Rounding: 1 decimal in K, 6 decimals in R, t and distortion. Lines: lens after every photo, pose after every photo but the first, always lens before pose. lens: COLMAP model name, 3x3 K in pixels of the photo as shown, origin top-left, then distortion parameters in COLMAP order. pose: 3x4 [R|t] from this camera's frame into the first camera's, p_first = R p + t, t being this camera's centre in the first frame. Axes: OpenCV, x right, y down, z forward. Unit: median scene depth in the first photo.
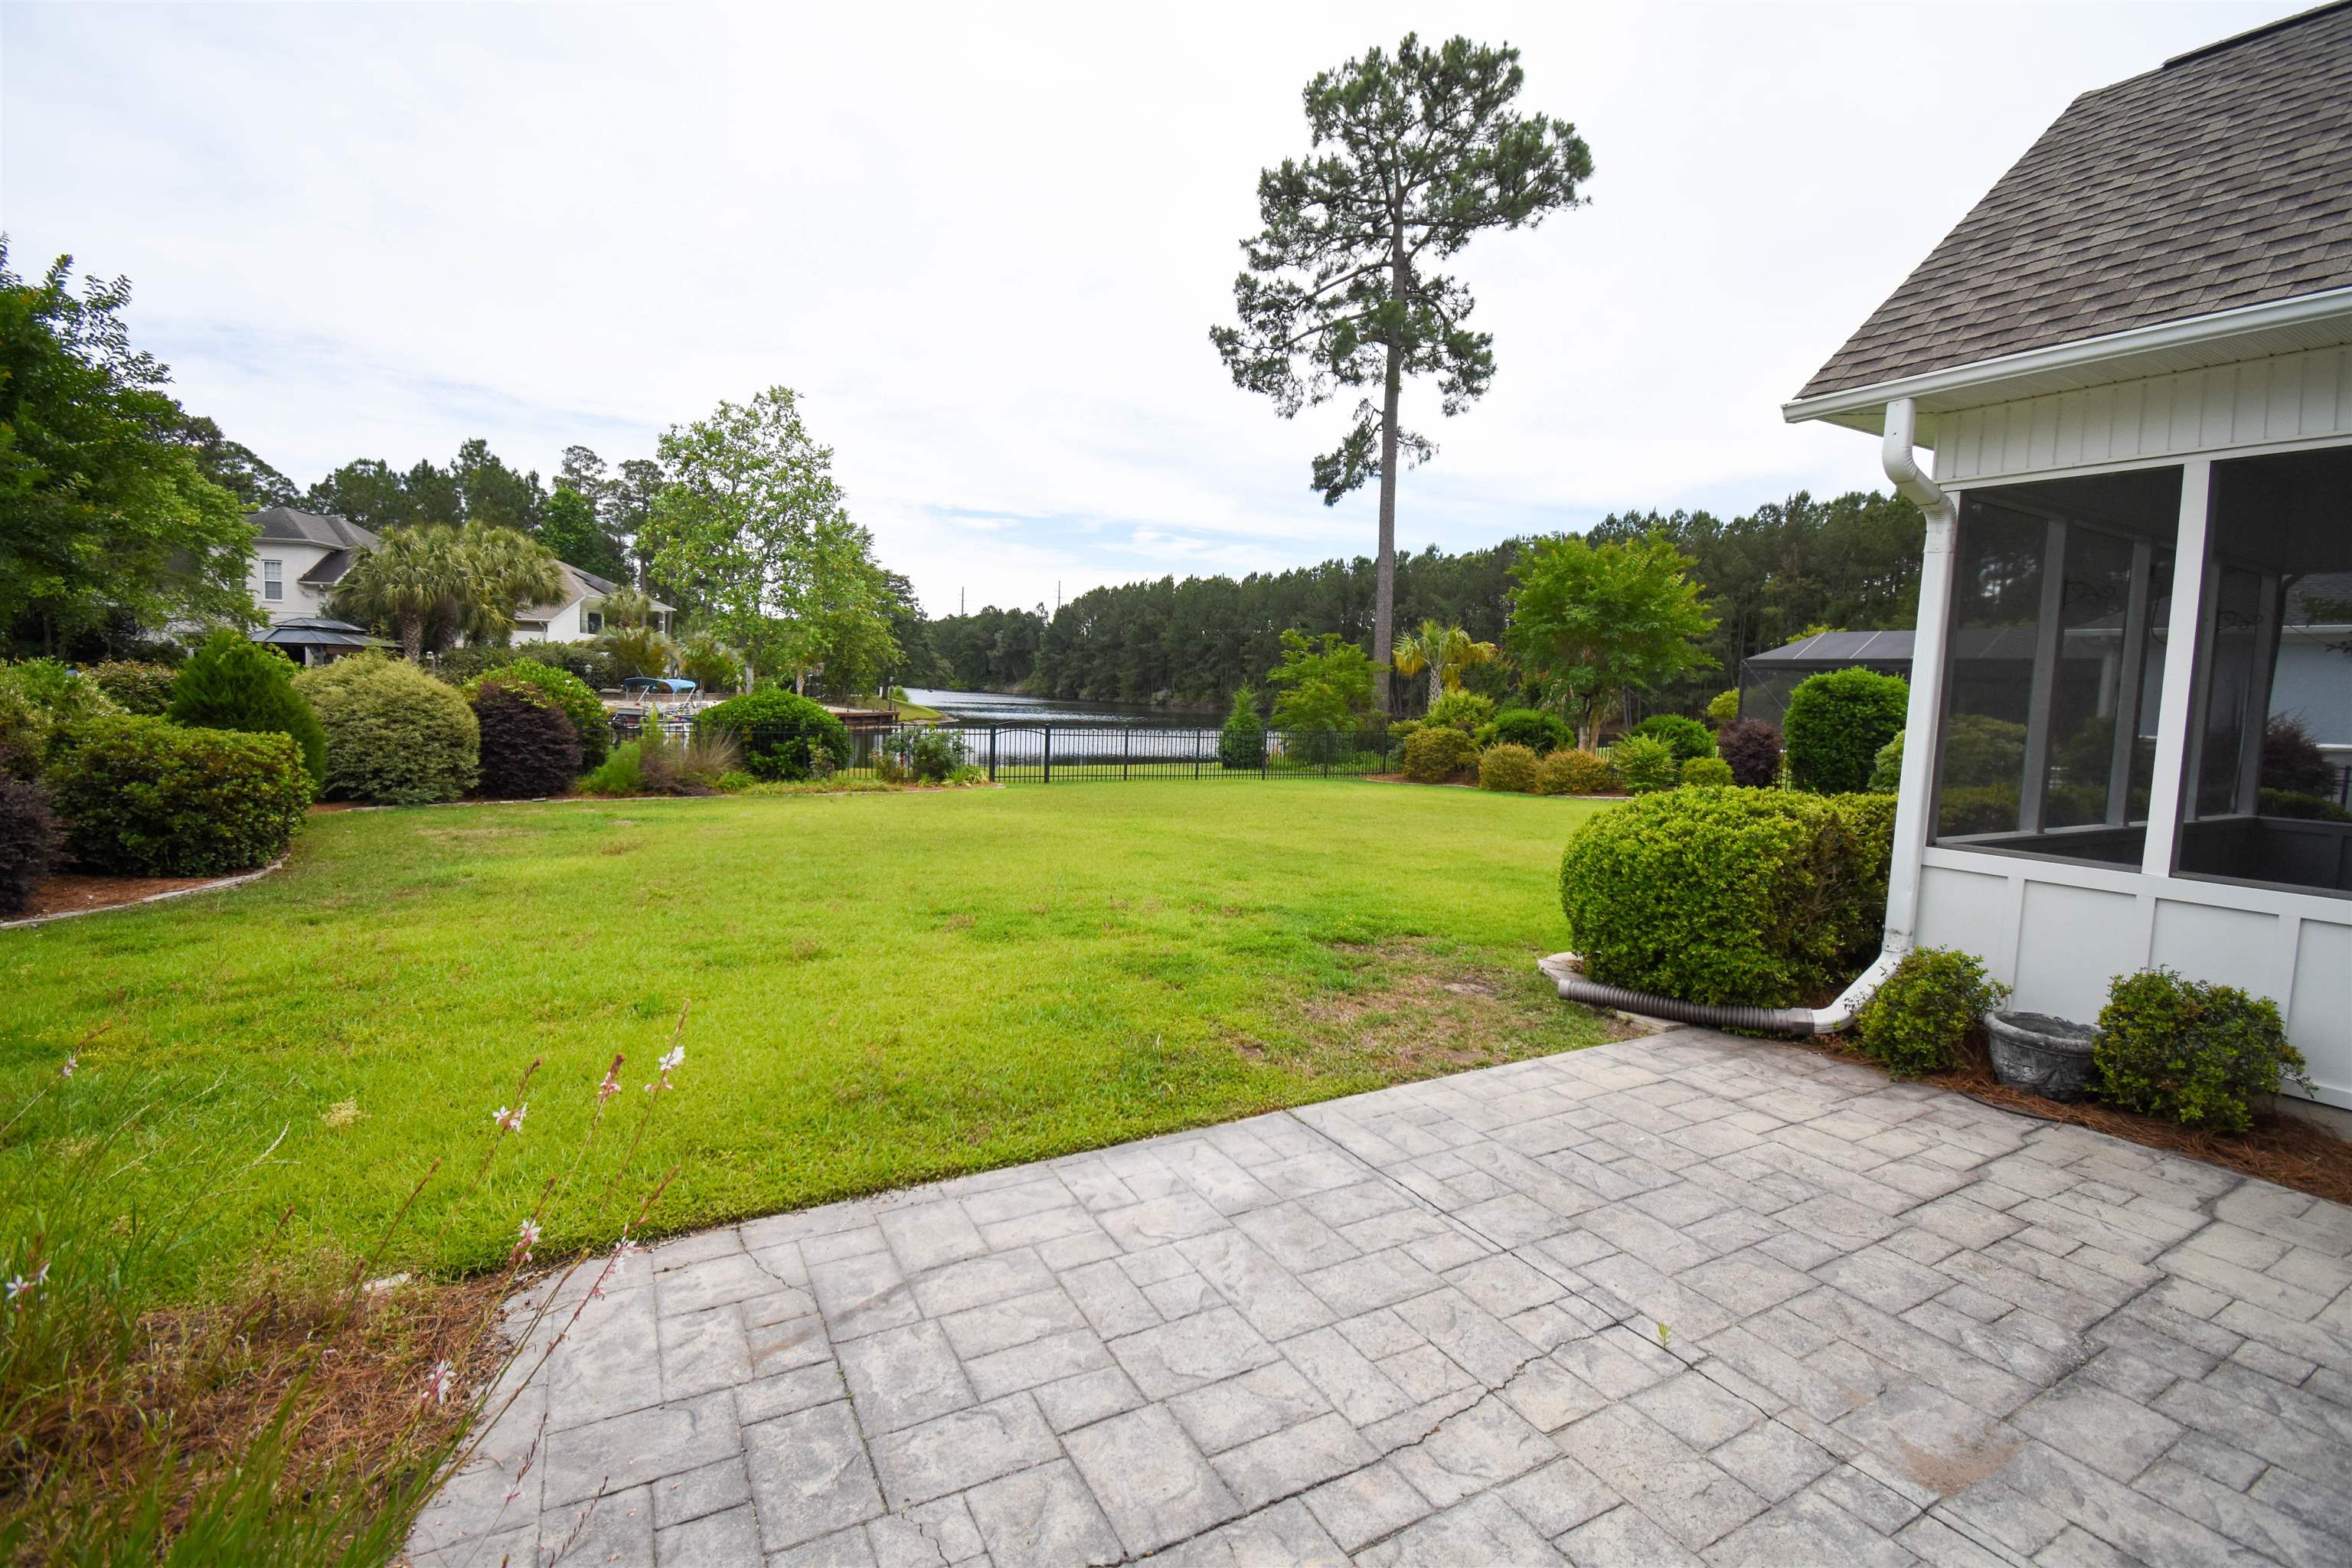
lens RADIAL K [[1054.1, 0, 1183.1], [0, 1054.1, 807.0], [0, 0, 1]] dist [-0.011290, -0.003755]
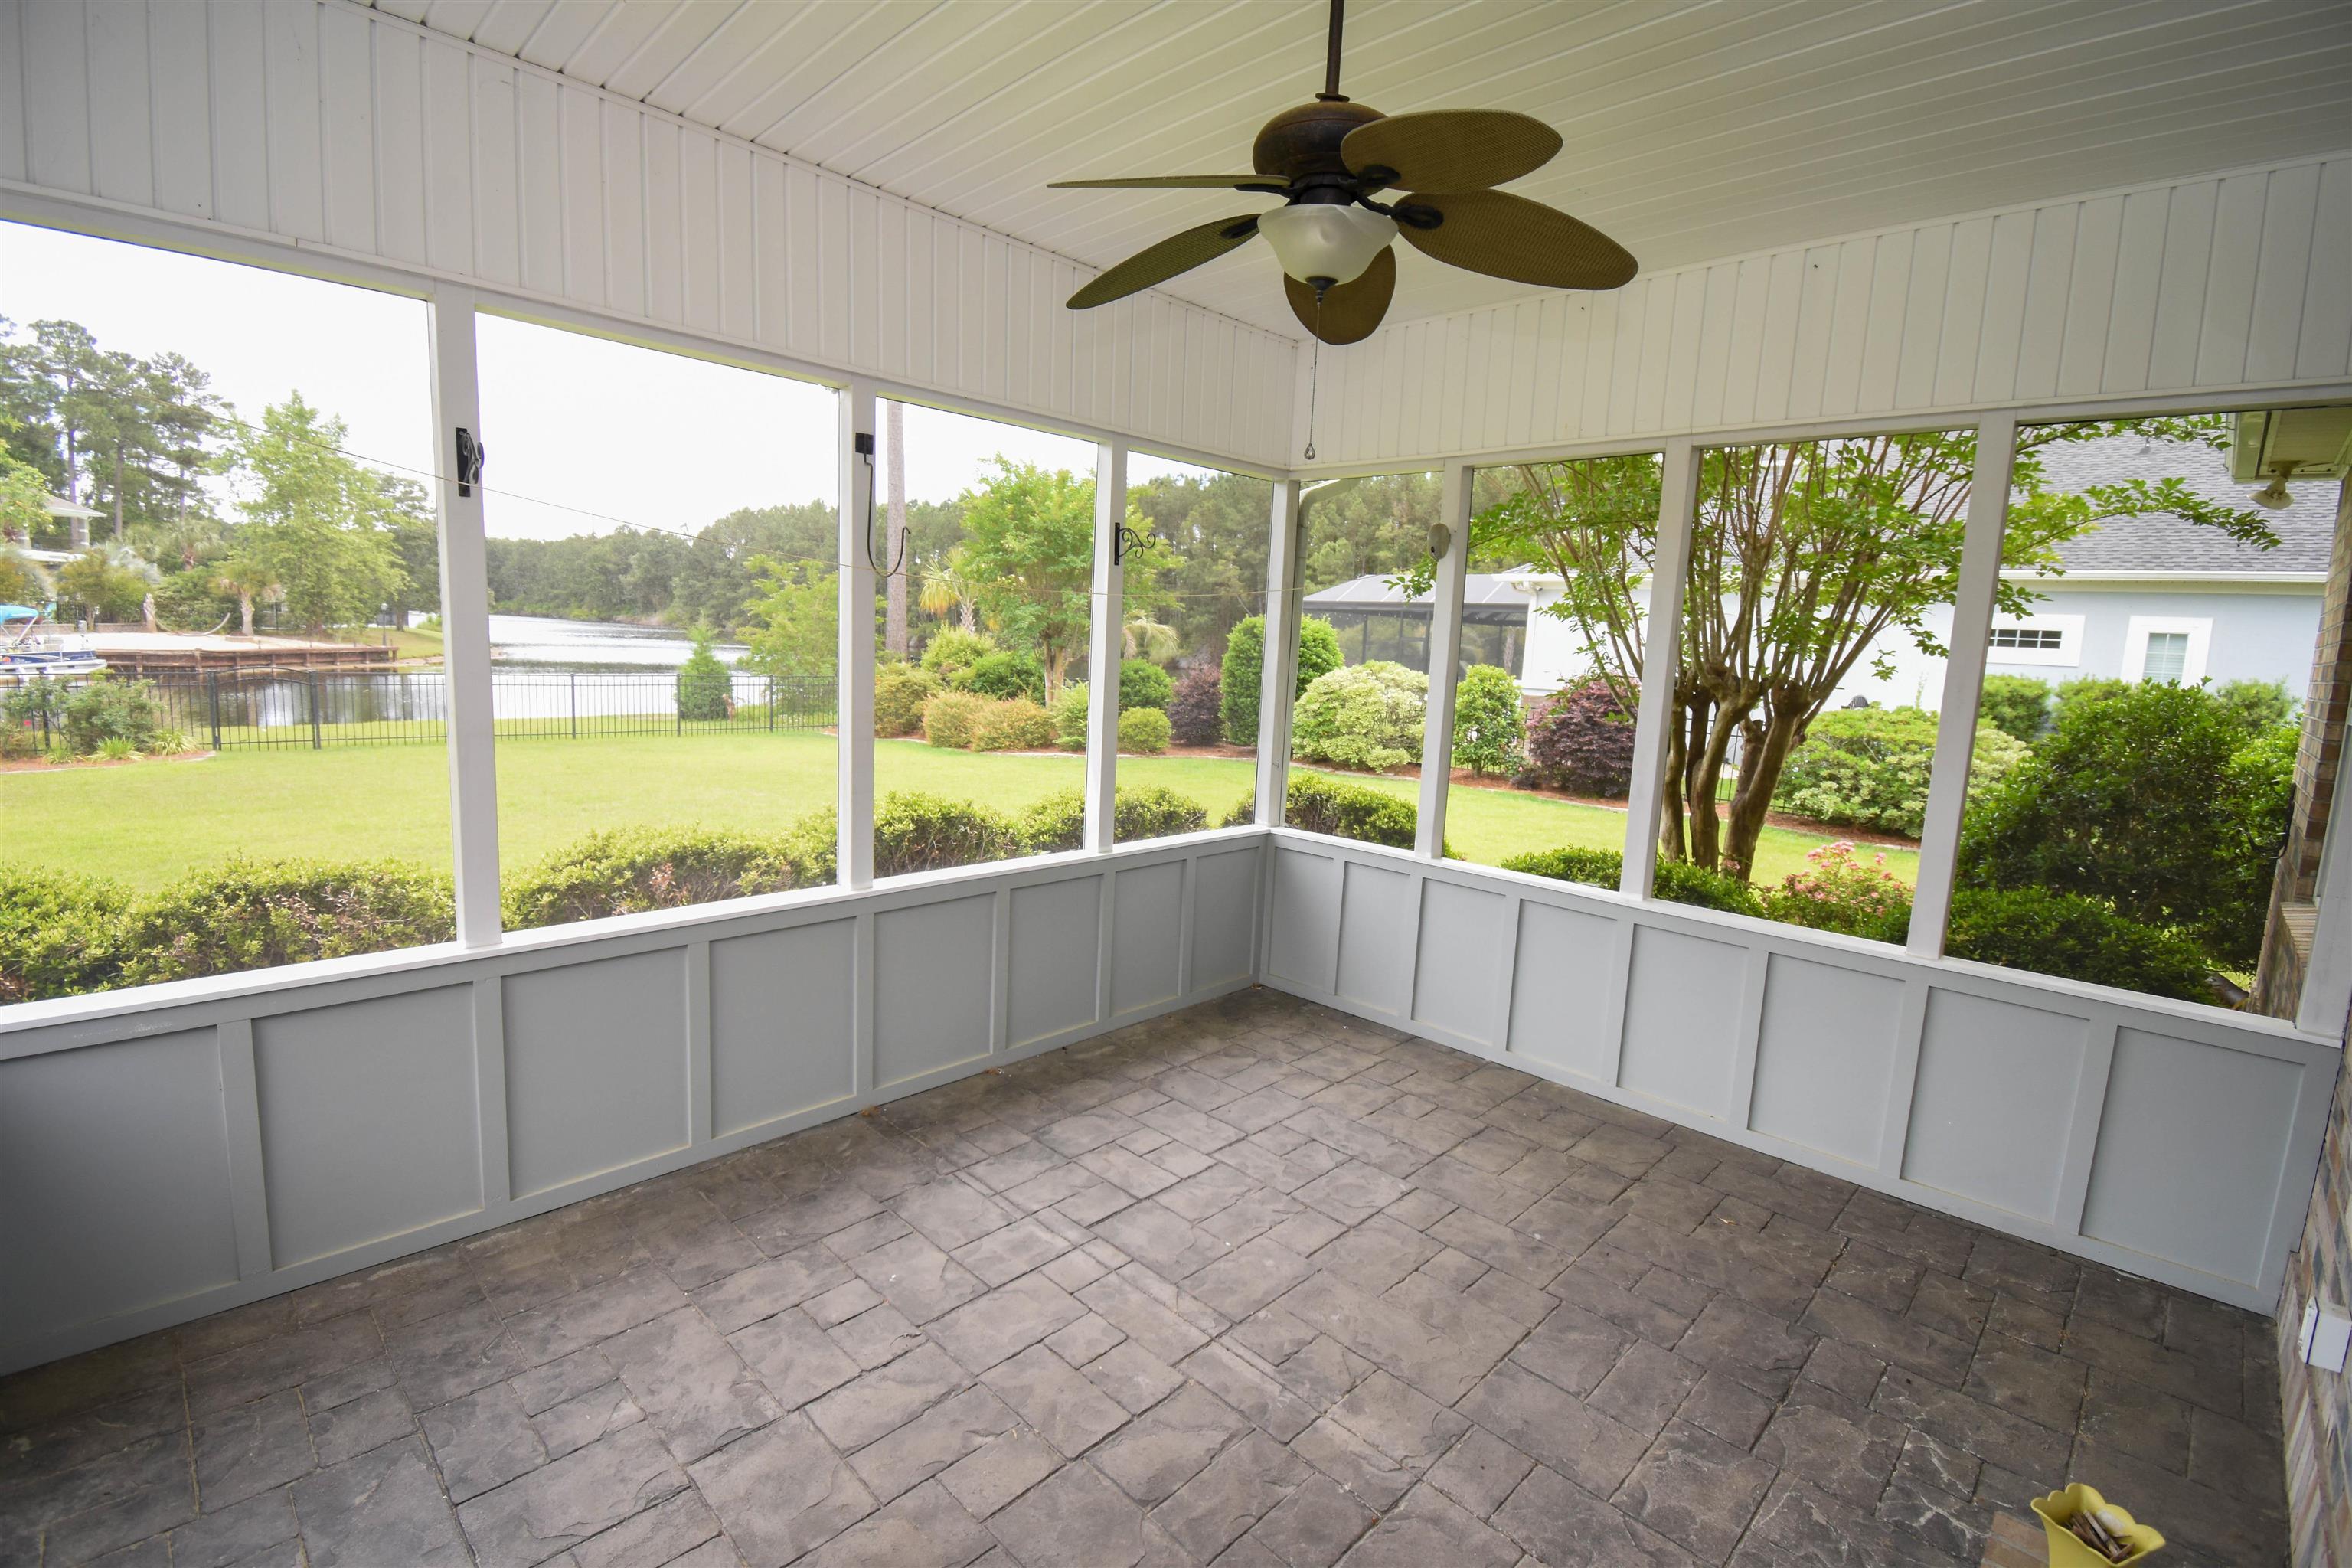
lens RADIAL K [[1054.1, 0, 1175.5], [0, 1054.1, 771.1], [0, 0, 1]] dist [-0.011290, -0.003755]
pose [[0.960629, -0.026250, 0.276590, 0.090880], [0.018400, 0.999352, 0.030939, -0.006911], [-0.277223, -0.024631, 0.960490, 0.042932]]
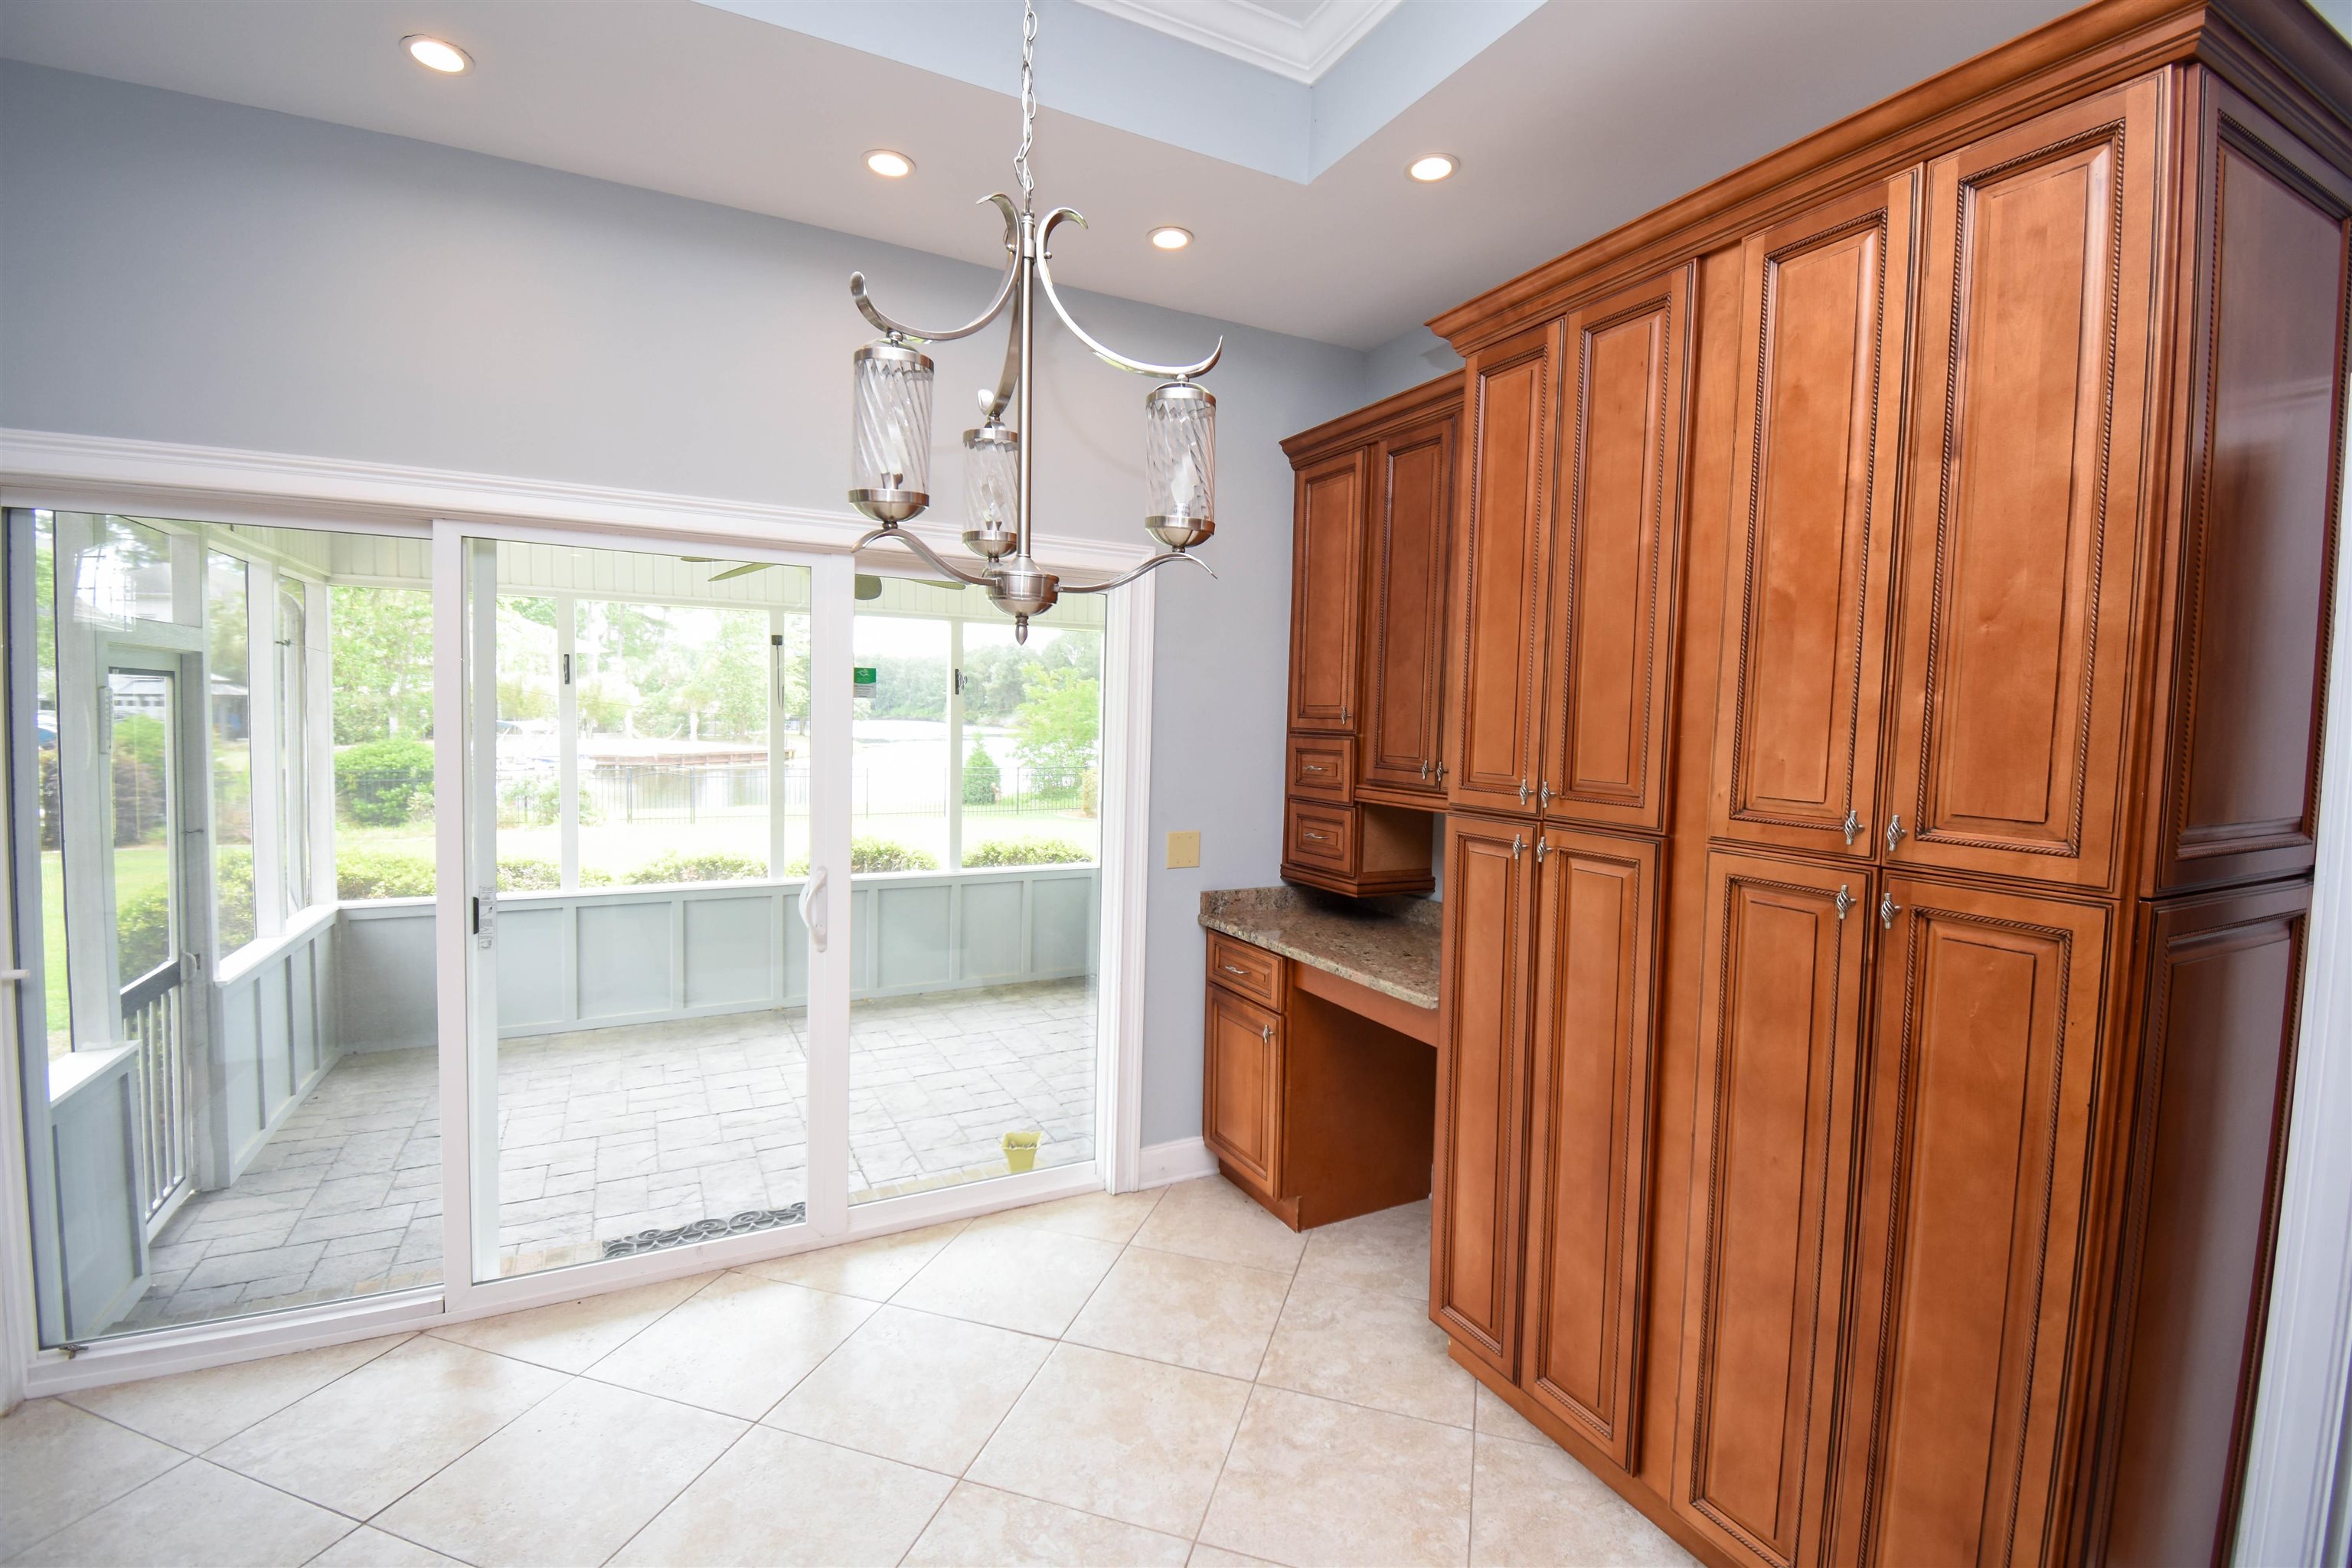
lens RADIAL K [[1054.1, 0, 1193.8], [0, 1054.1, 783.0], [0, 0, 1]] dist [-0.011290, -0.003755]
pose [[0.999714, -0.012430, -0.020438, 0.139969], [0.011431, 0.998769, -0.048273, -0.002701], [0.021013, 0.048026, 0.998625, -0.006906]]
